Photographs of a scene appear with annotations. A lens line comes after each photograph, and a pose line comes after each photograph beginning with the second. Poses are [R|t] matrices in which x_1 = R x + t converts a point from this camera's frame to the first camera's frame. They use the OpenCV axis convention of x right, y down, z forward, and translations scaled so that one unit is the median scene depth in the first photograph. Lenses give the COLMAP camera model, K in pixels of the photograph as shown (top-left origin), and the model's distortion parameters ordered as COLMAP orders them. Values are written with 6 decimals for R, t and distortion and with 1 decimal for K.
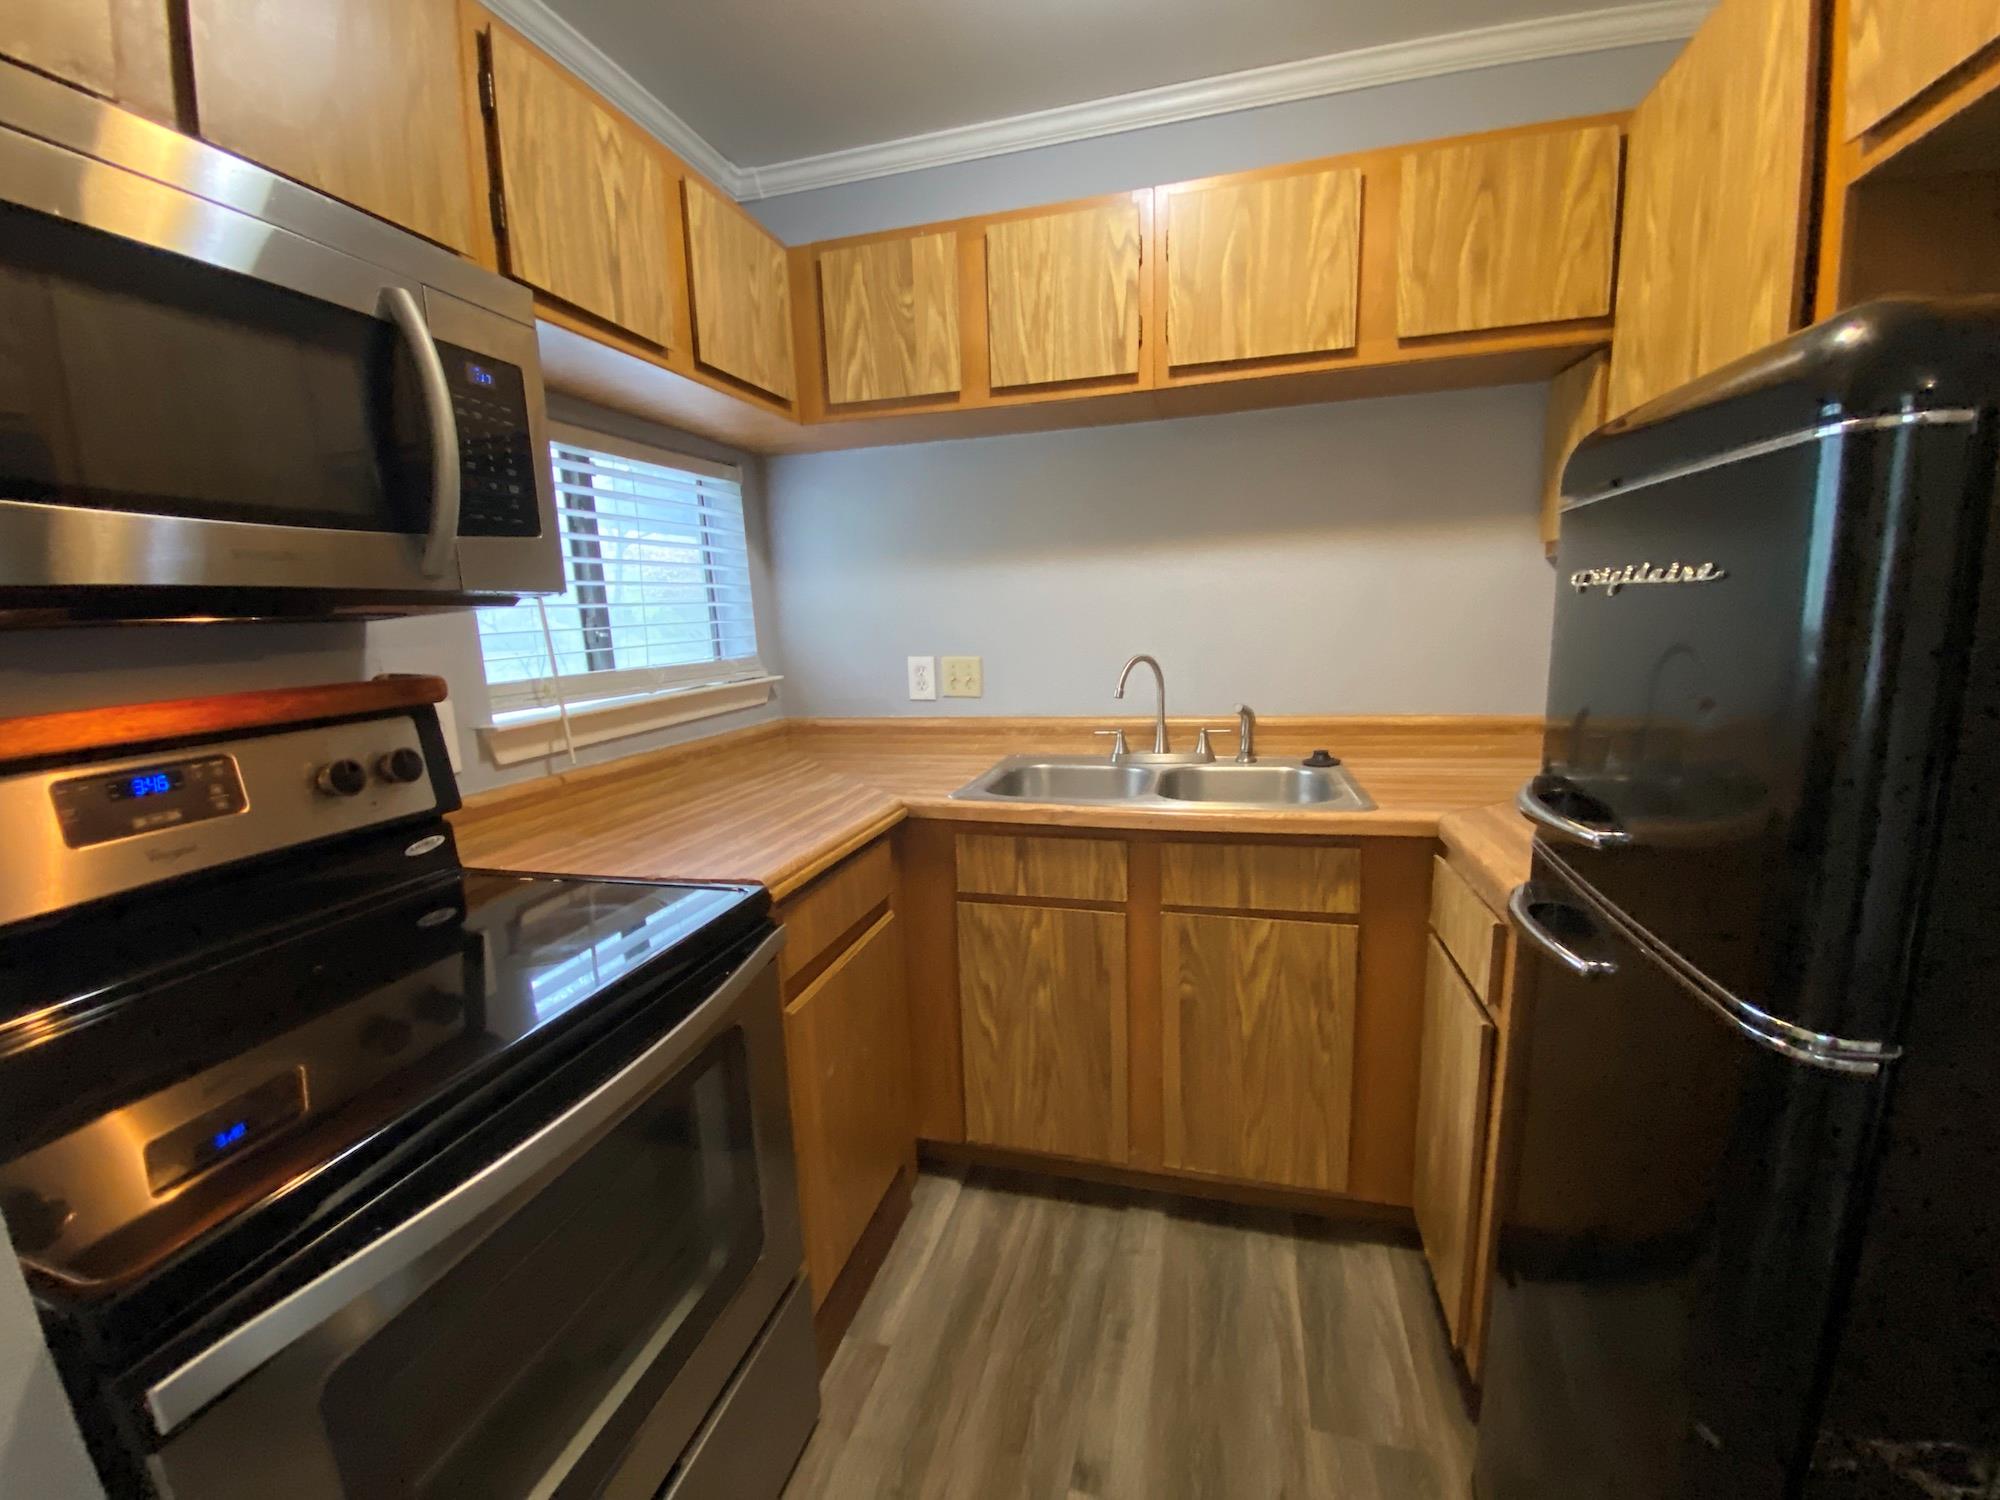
lens RADIAL K [[807.7, 0, 996.2], [0, 807.7, 742.9], [0, 0, 1]] dist [0.030908, -0.023785]
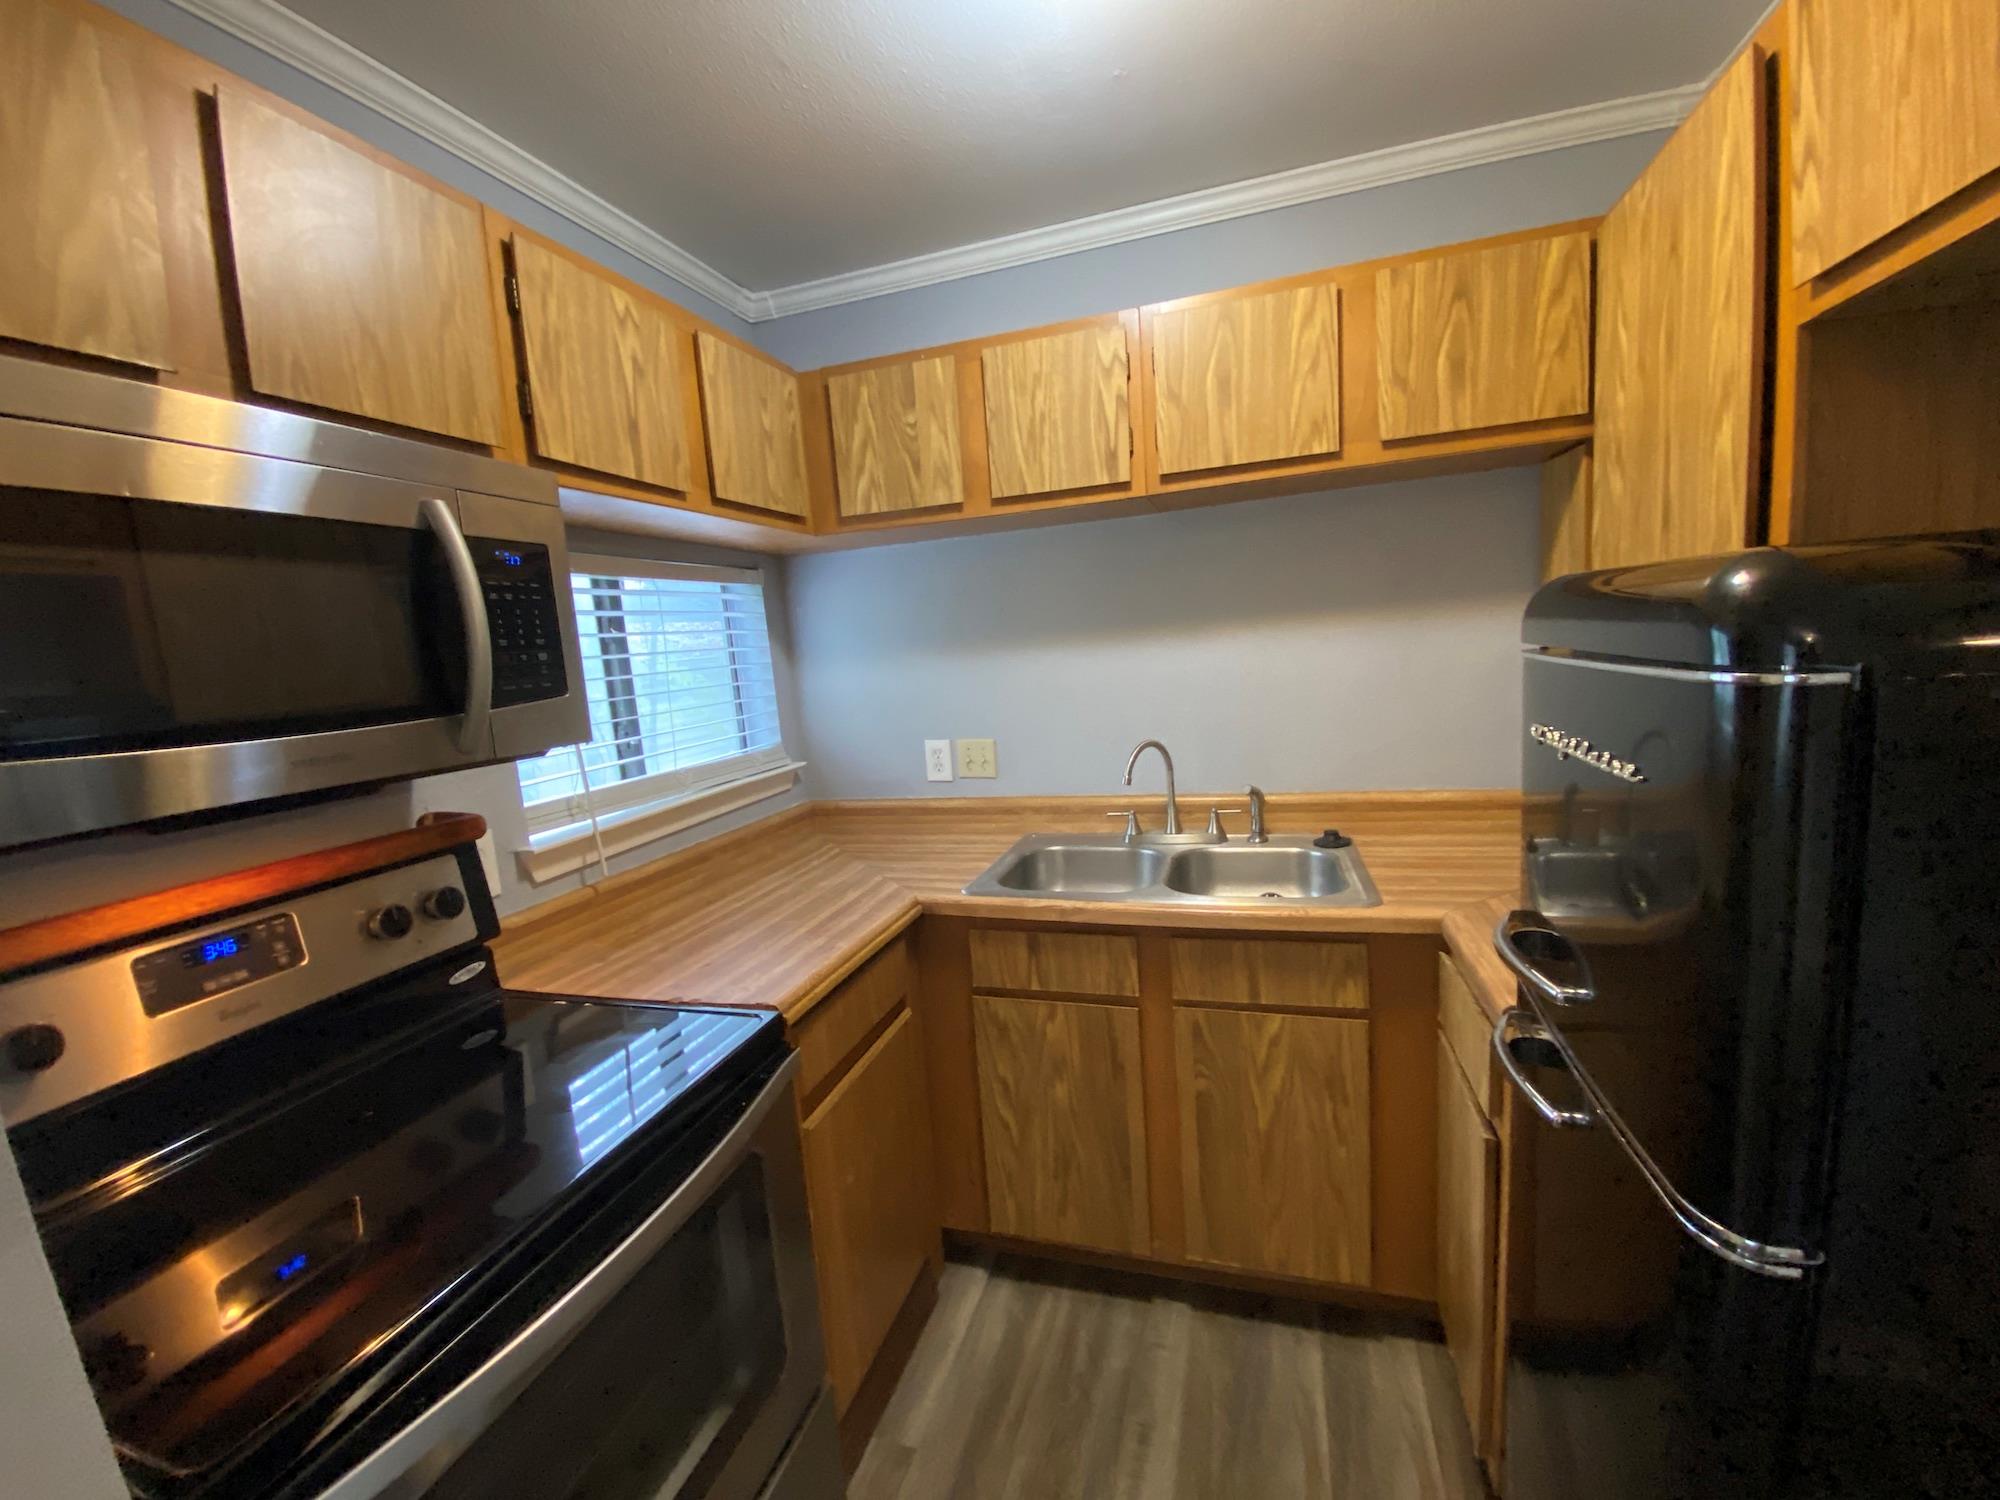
lens RADIAL K [[807.7, 0, 996.2], [0, 807.7, 742.9], [0, 0, 1]] dist [0.030908, -0.023785]
pose [[0.998534, -0.032247, -0.043481, 0.037465], [0.030760, 0.998933, -0.034436, -0.091619], [0.044545, 0.033048, 0.998461, -0.036161]]
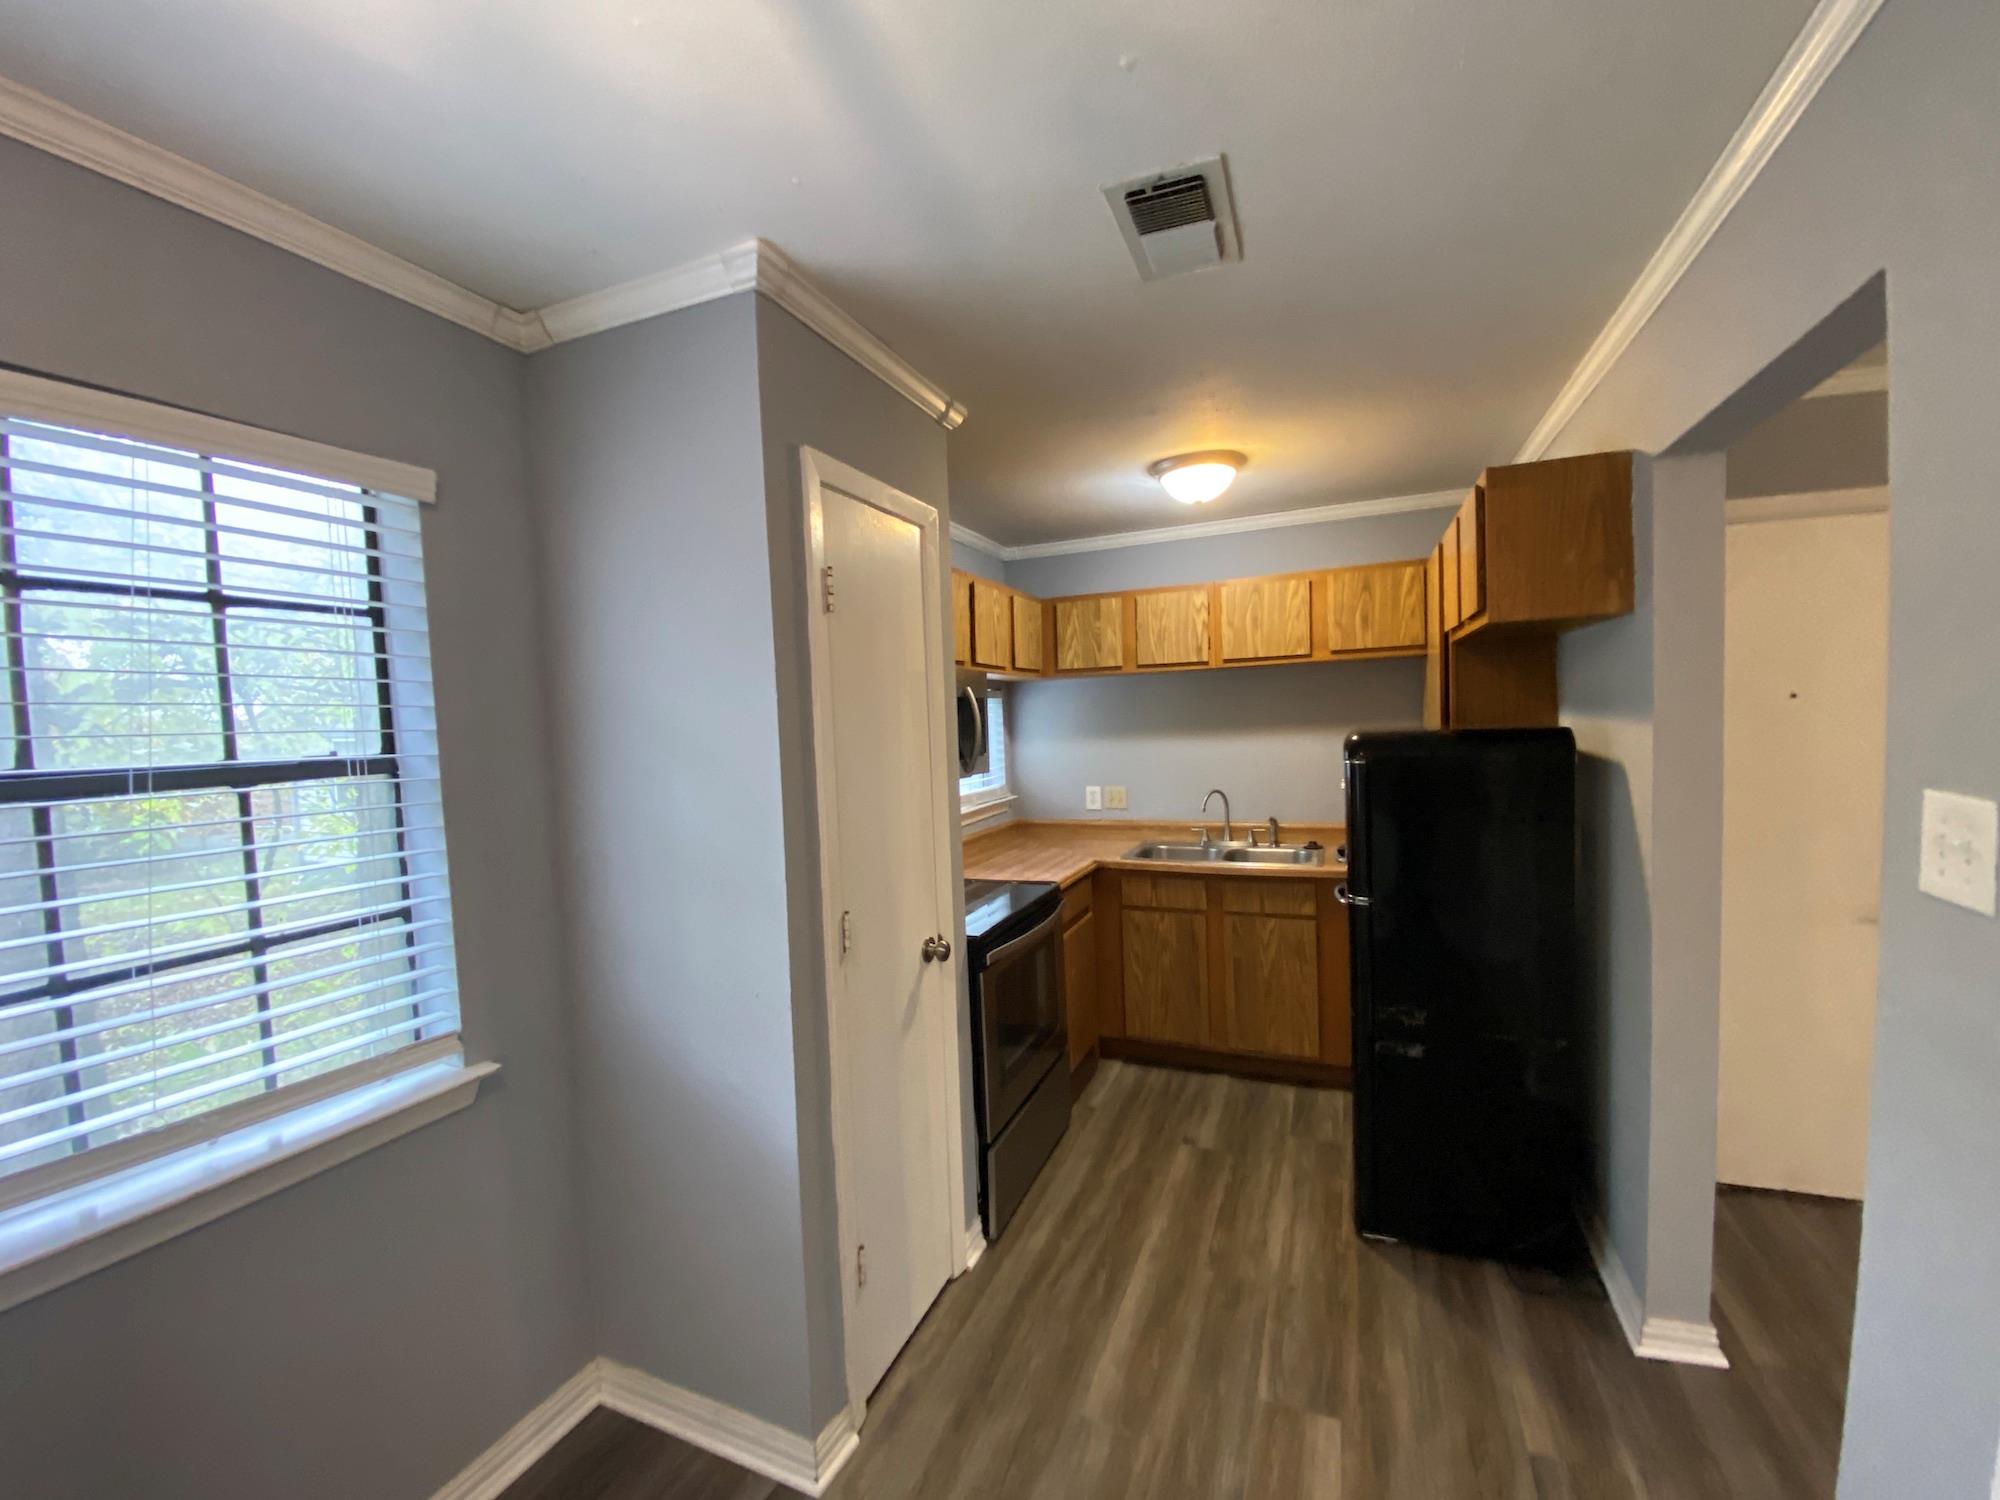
lens RADIAL K [[823.8, 0, 977.4], [0, 823.8, 746.0], [0, 0, 1]] dist [0.043851, -0.030161]
pose [[0.989367, 0.002370, -0.145418, -0.115441], [-0.019284, 0.993176, -0.115018, 0.031721], [0.144153, 0.116599, 0.982662, -1.250633]]
